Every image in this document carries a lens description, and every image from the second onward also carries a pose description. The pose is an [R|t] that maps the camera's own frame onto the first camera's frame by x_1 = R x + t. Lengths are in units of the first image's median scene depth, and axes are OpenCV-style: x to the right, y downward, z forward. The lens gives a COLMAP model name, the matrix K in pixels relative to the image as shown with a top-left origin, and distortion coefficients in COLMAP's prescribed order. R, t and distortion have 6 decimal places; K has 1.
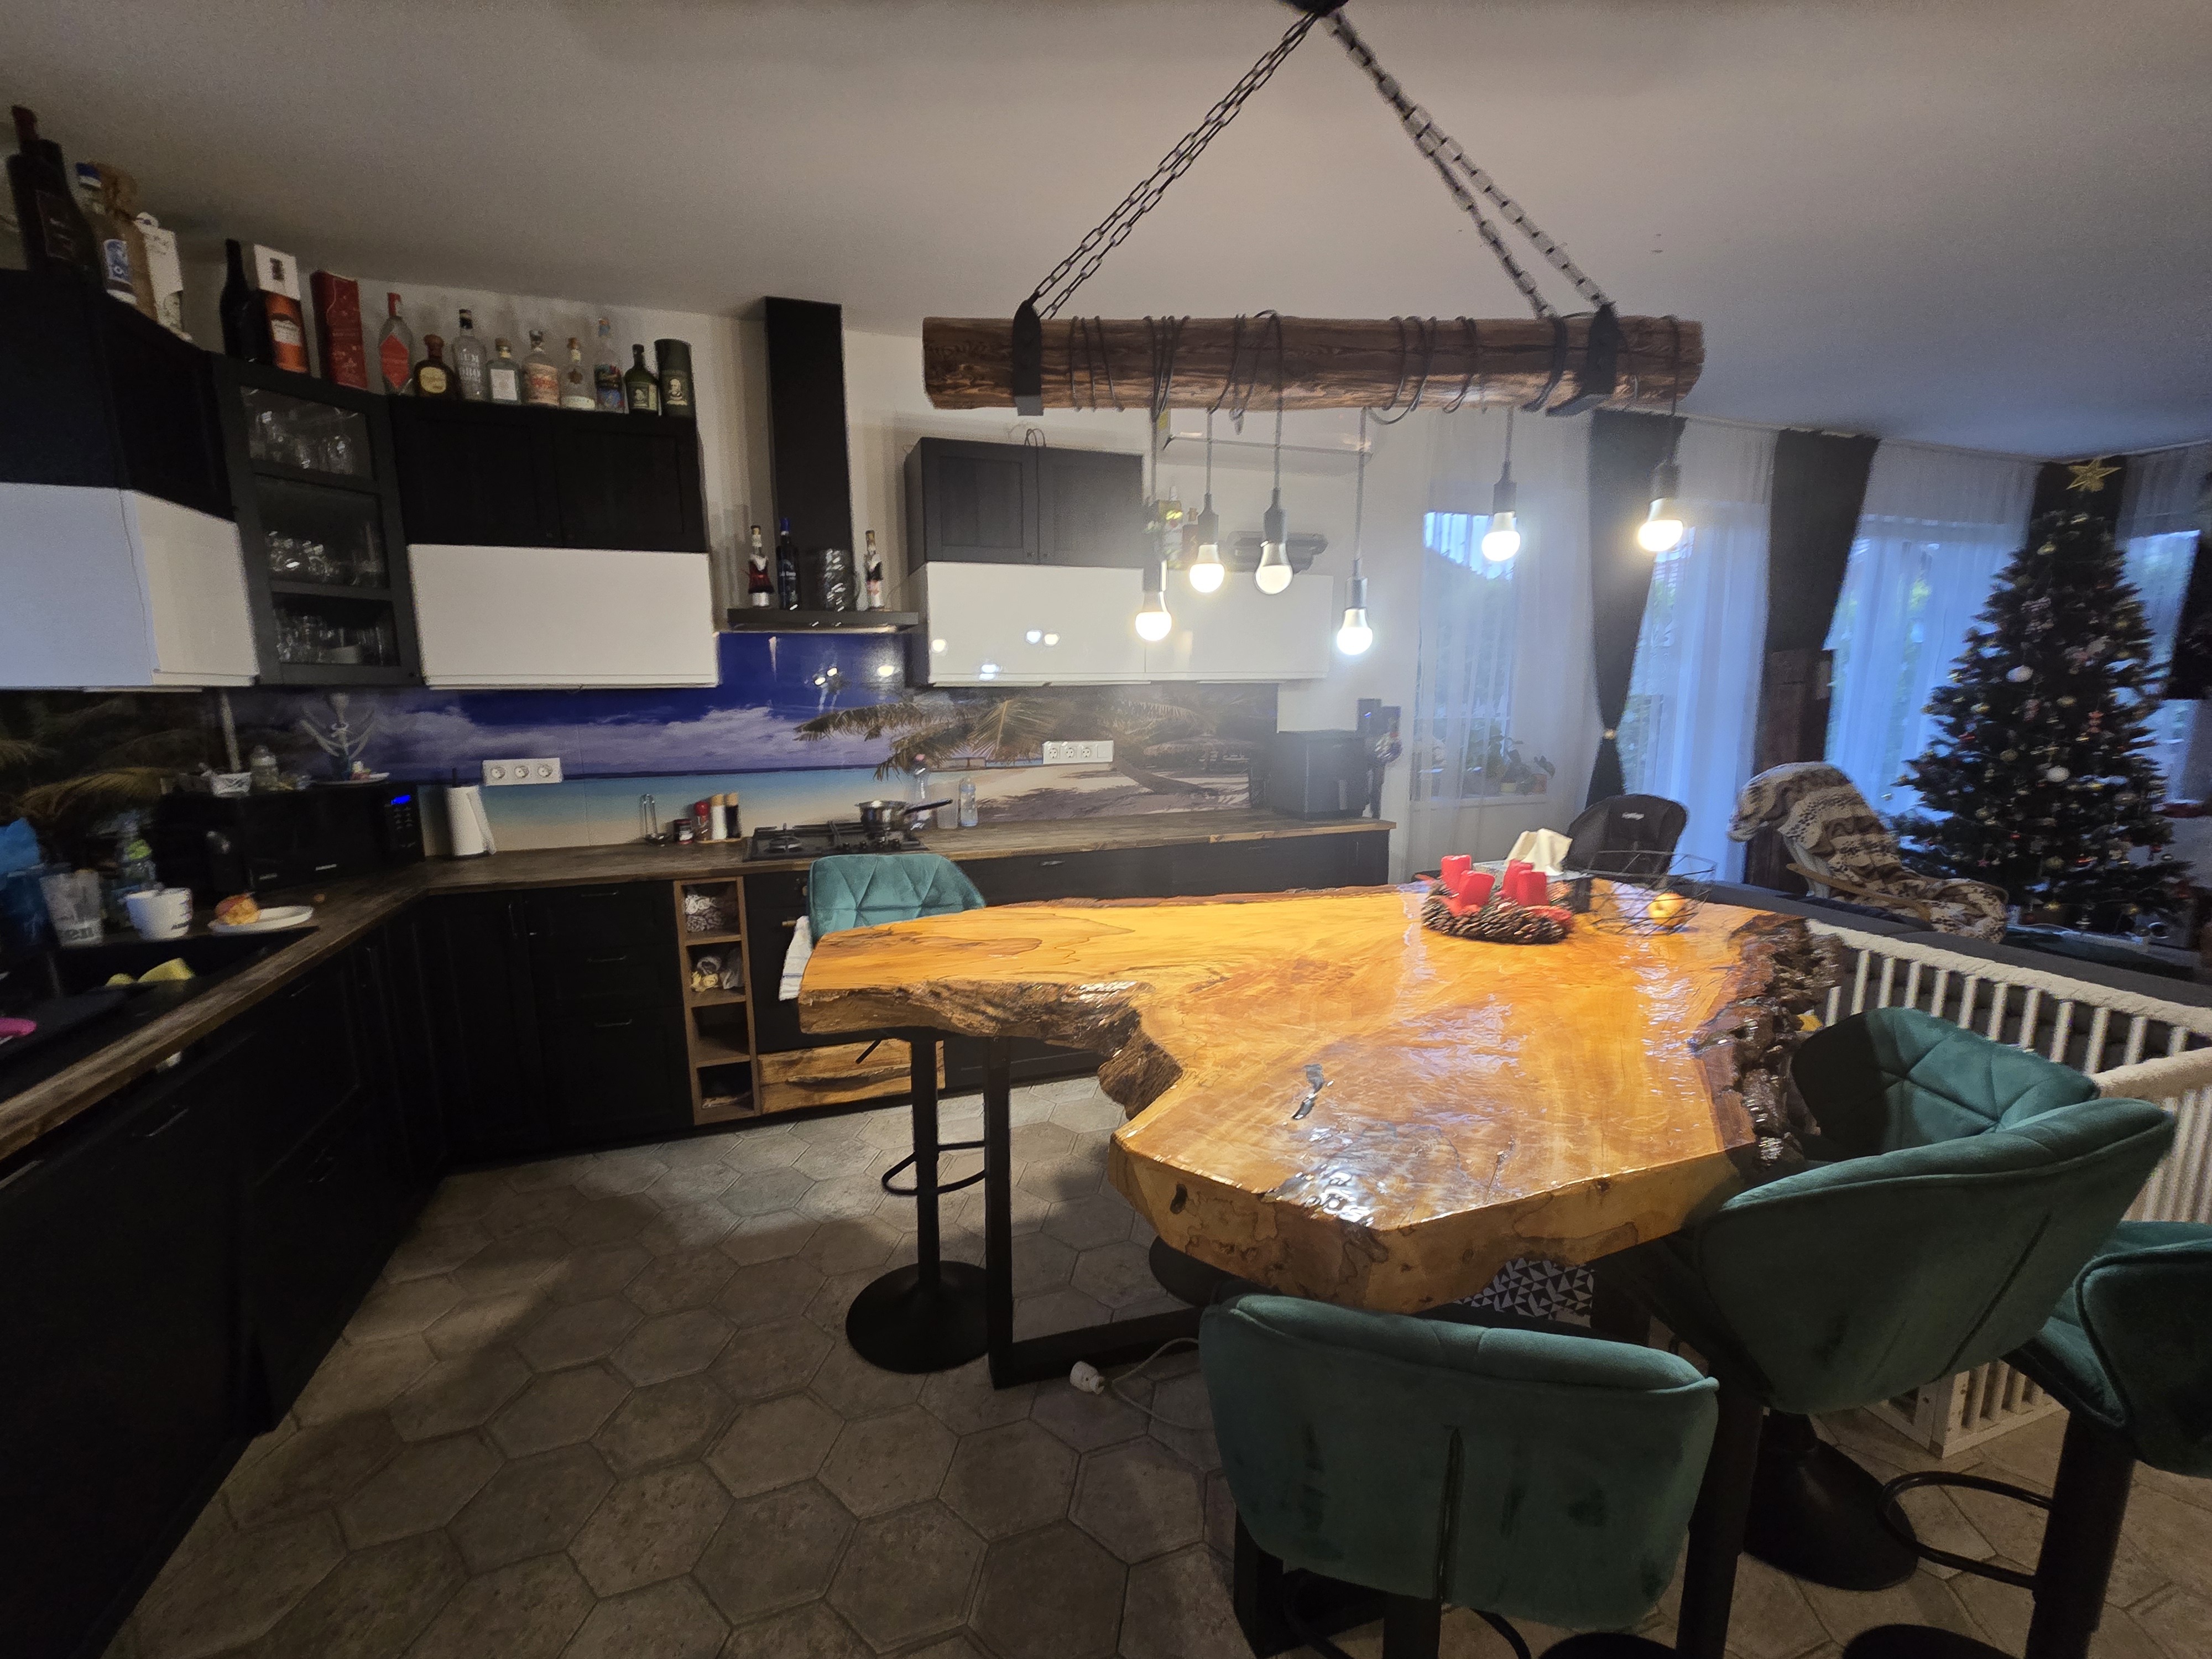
lens RADIAL K [[909.1, 0, 1101.8], [0, 909.1, 851.8], [0, 0, 1]] dist [-0.005243, 0.000895]
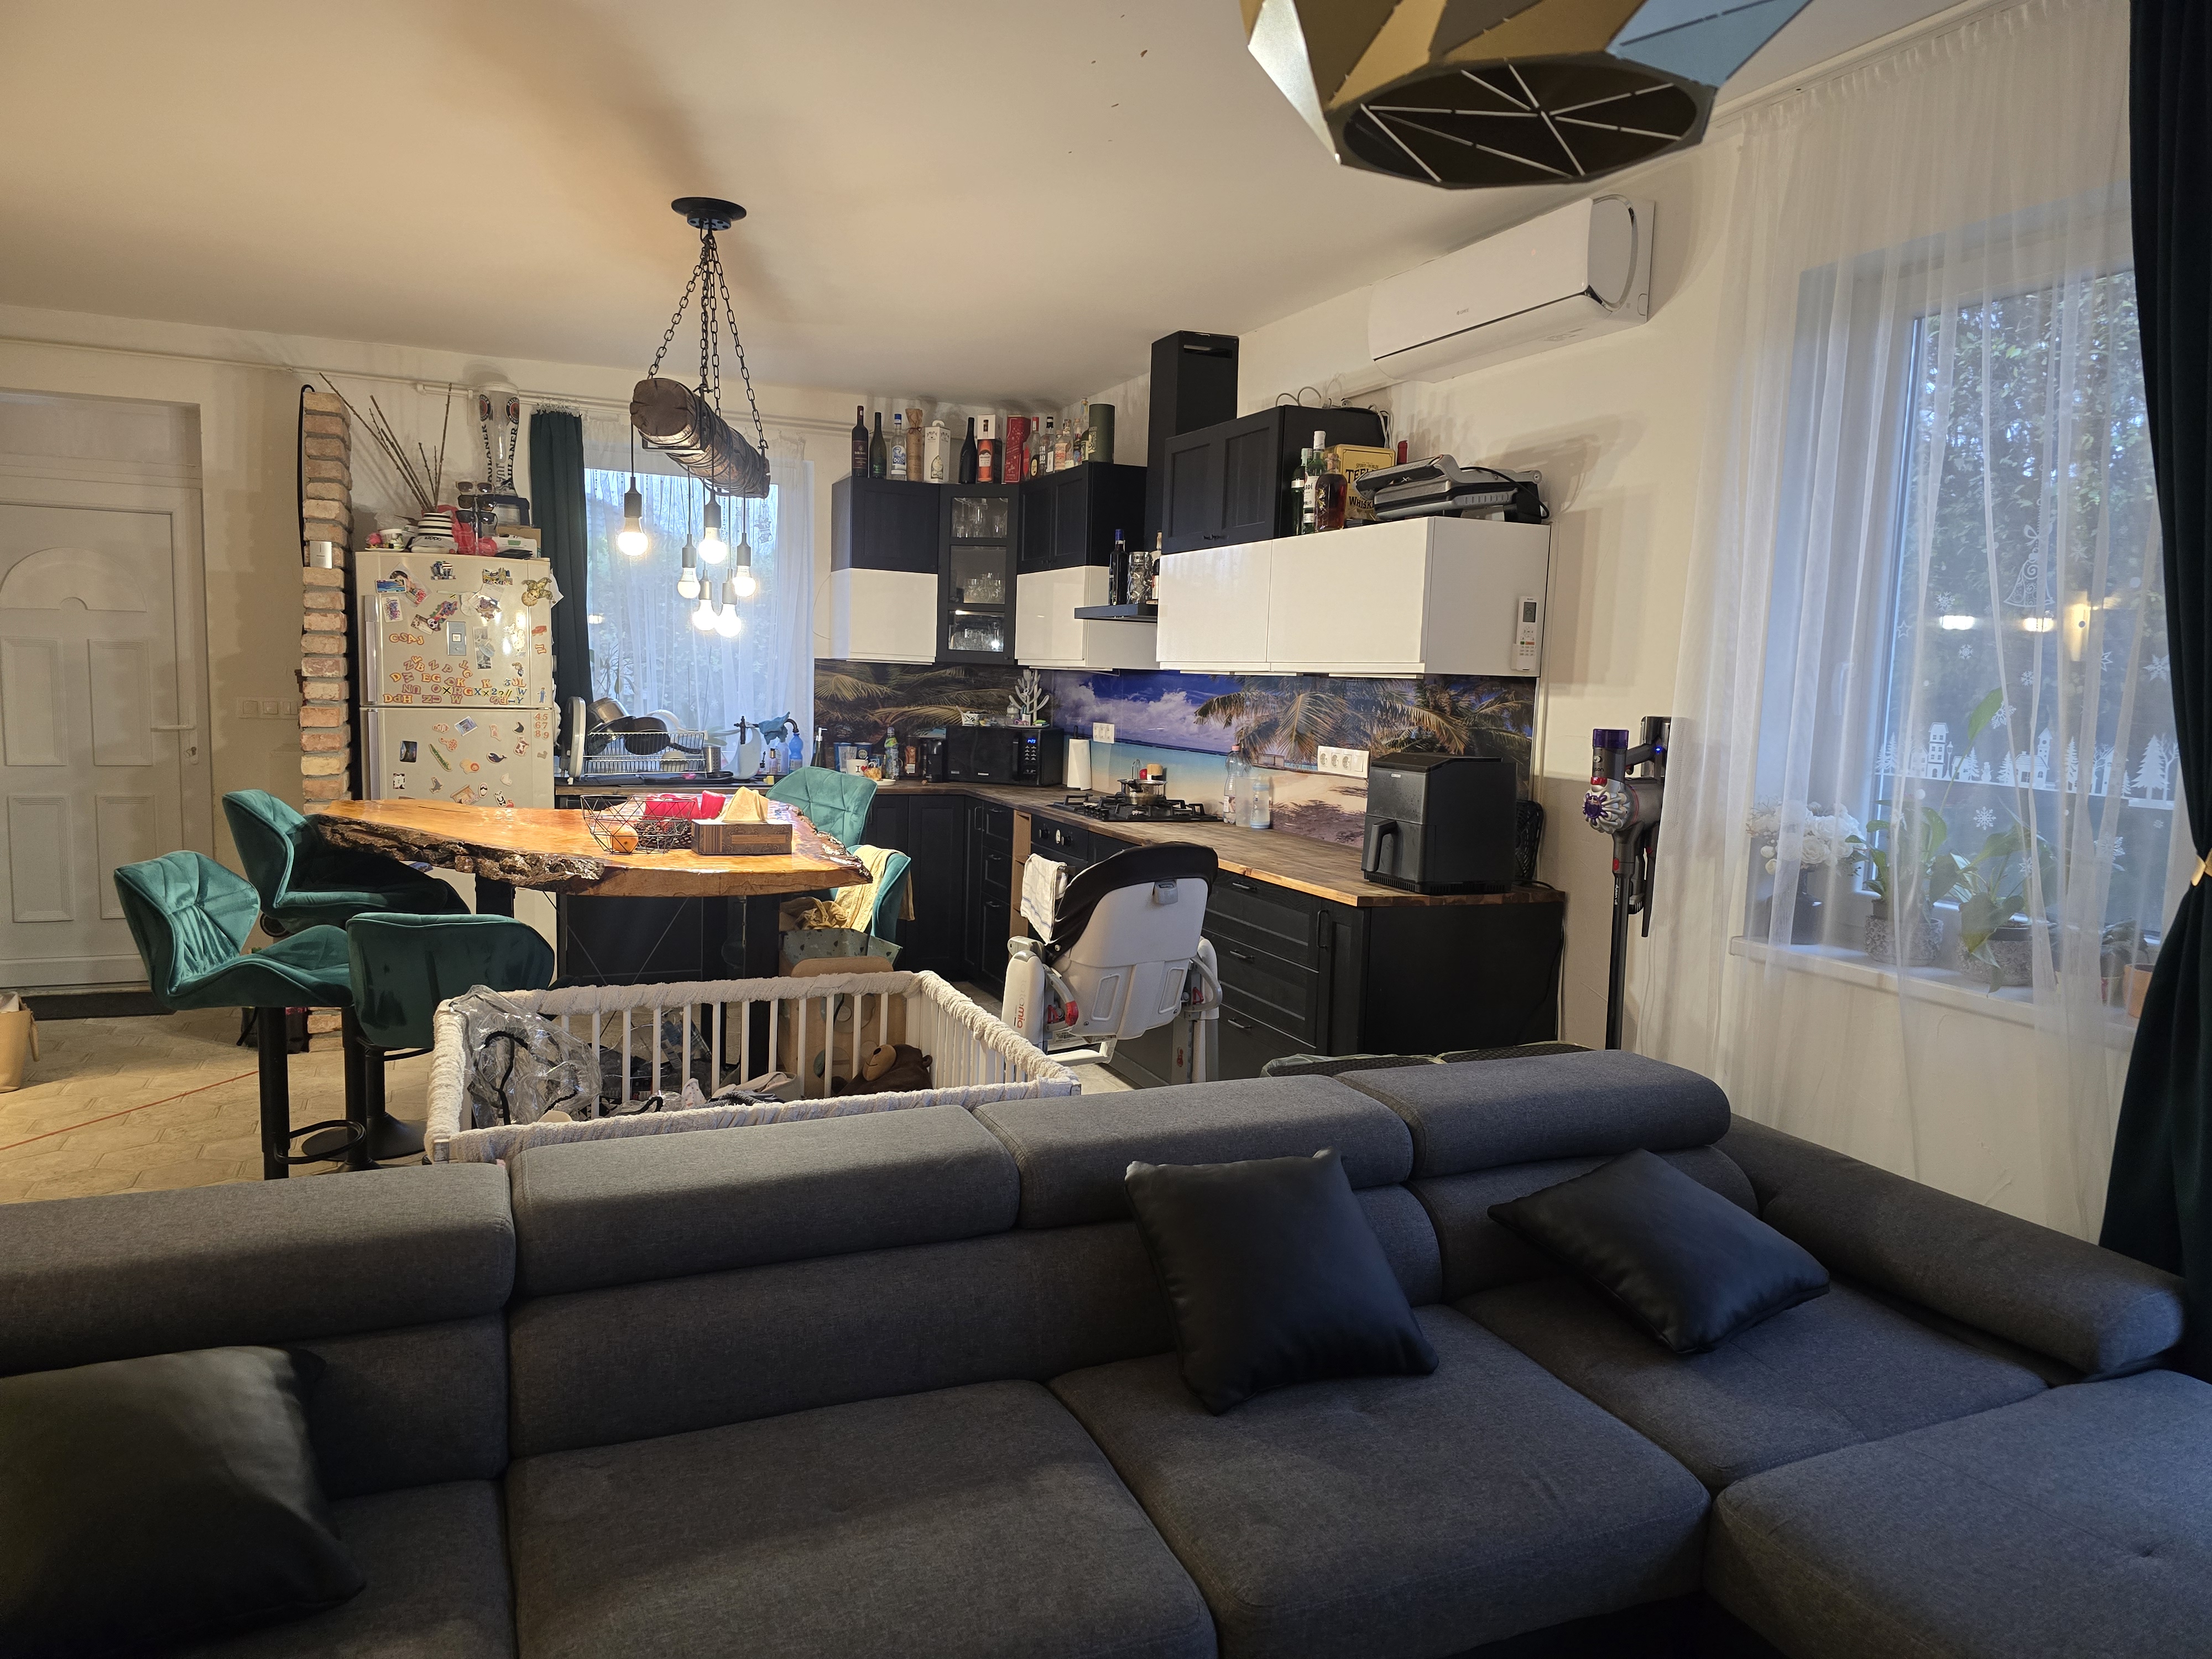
lens RADIAL K [[1468.4, 0, 1108.7], [0, 1468.4, 835.7], [0, 0, 1]] dist [0.056051, -0.054832]
pose [[0.080179, 0.117986, -0.989773, 1.286014], [-0.216124, 0.971406, 0.098289, -0.133243], [0.973068, 0.206033, 0.103386, 0.703311]]
